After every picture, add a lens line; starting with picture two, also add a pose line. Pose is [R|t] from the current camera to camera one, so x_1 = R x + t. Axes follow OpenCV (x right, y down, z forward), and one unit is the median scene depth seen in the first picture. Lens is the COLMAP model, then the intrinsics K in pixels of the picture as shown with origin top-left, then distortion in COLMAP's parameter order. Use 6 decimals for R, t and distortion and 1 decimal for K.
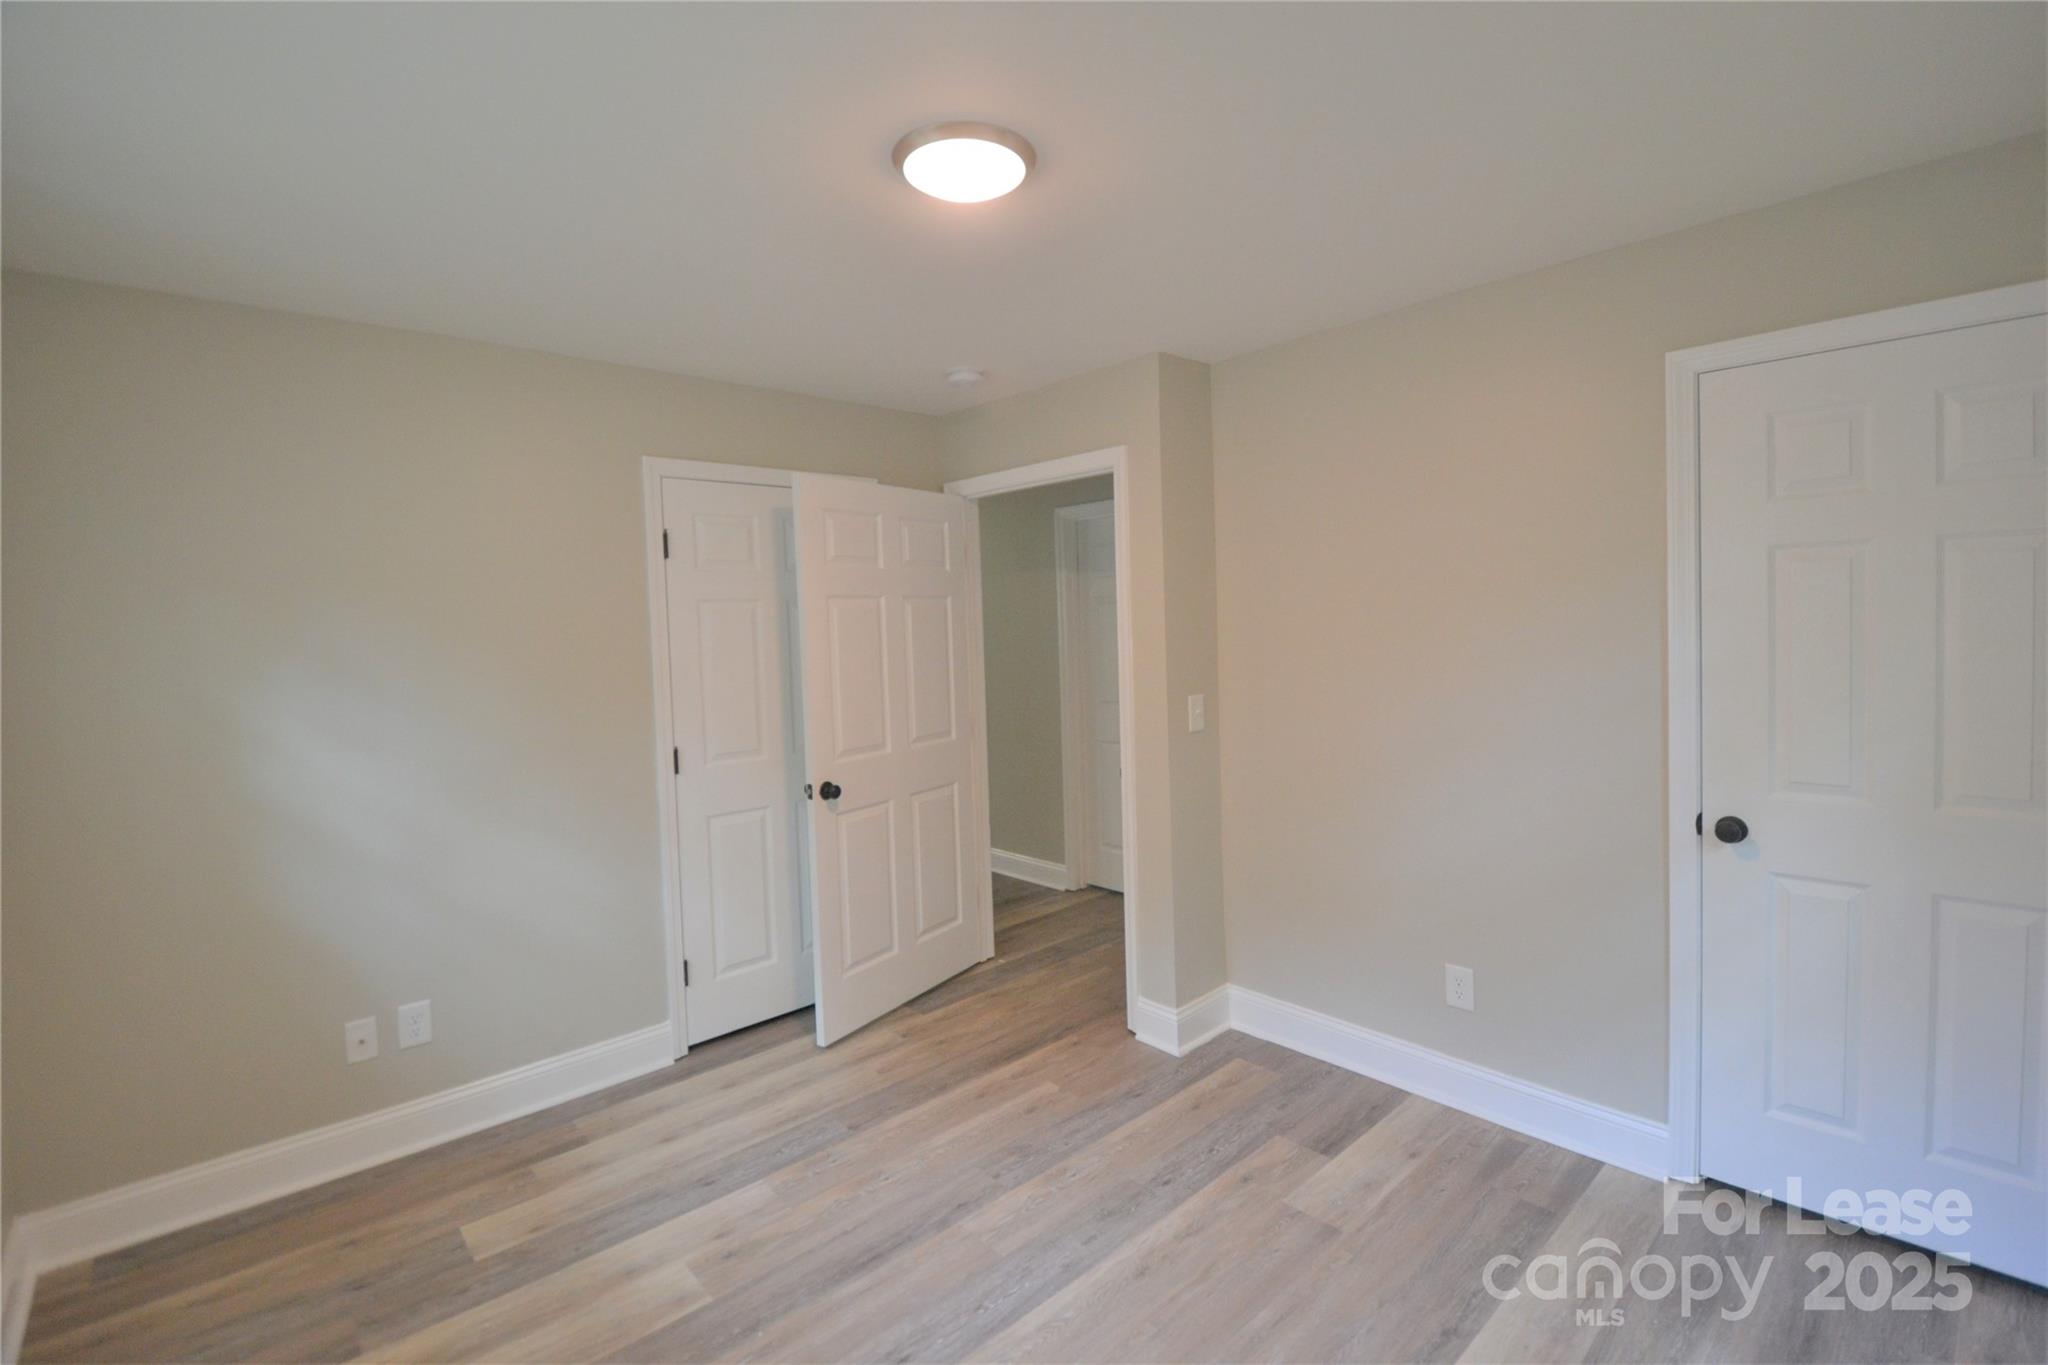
lens RADIAL K [[910.9, 0, 1036.0], [0, 910.9, 670.6], [0, 0, 1]] dist [0.015571, -0.021335]
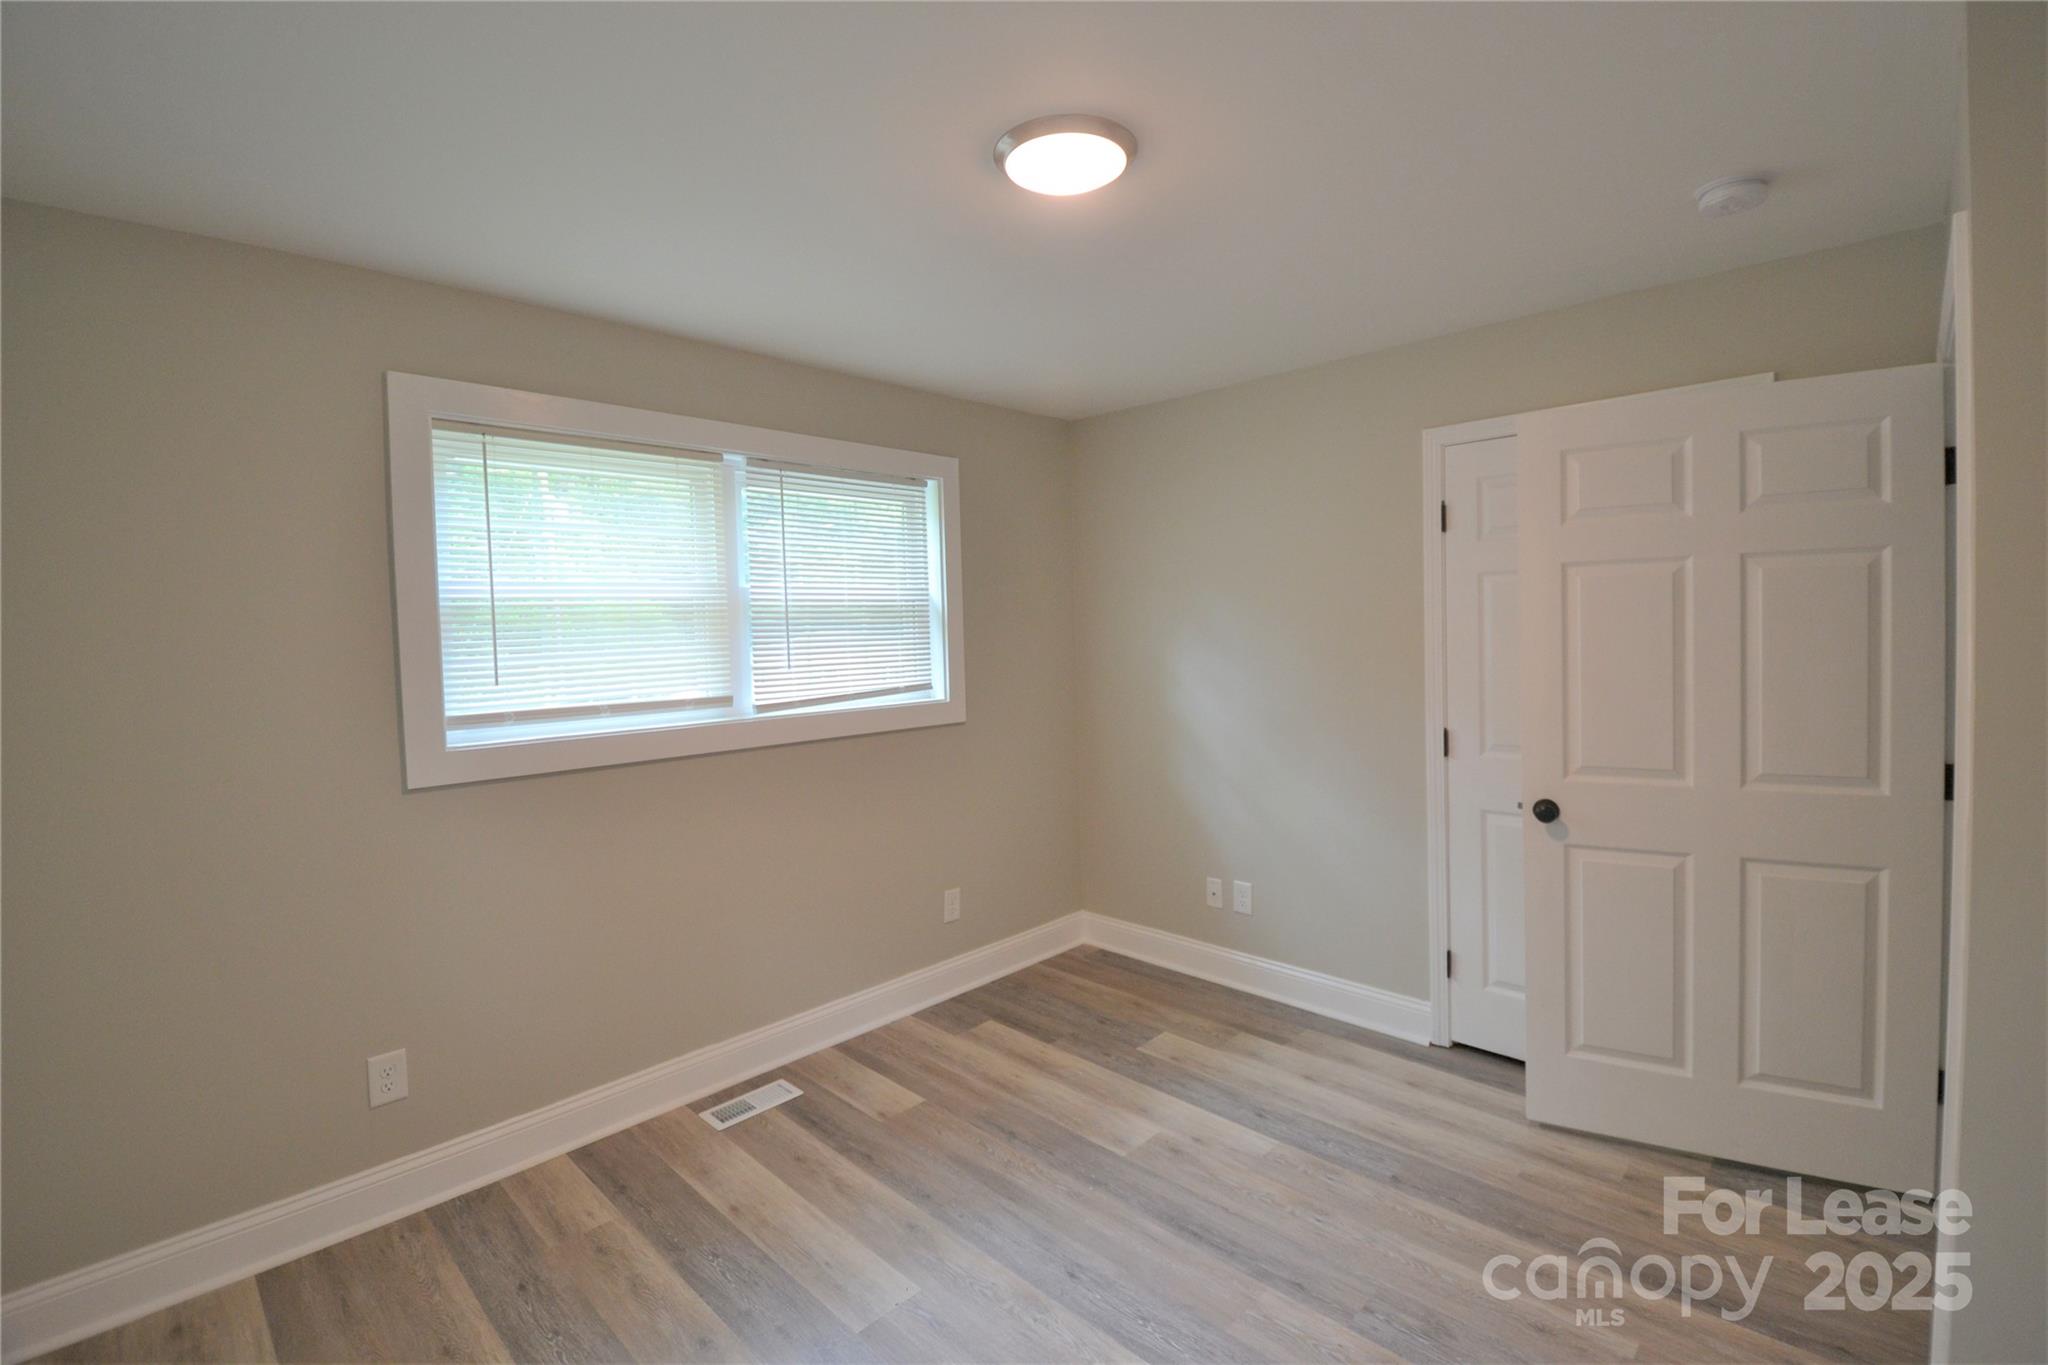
lens RADIAL K [[910.9, 0, 1028.8], [0, 910.9, 666.5], [0, 0, 1]] dist [0.015571, -0.021335]
pose [[0.056188, 0.077523, -0.995406, 0.664465], [-0.023042, 0.996816, 0.076332, -0.055002], [0.998154, 0.018647, 0.057796, 0.631469]]
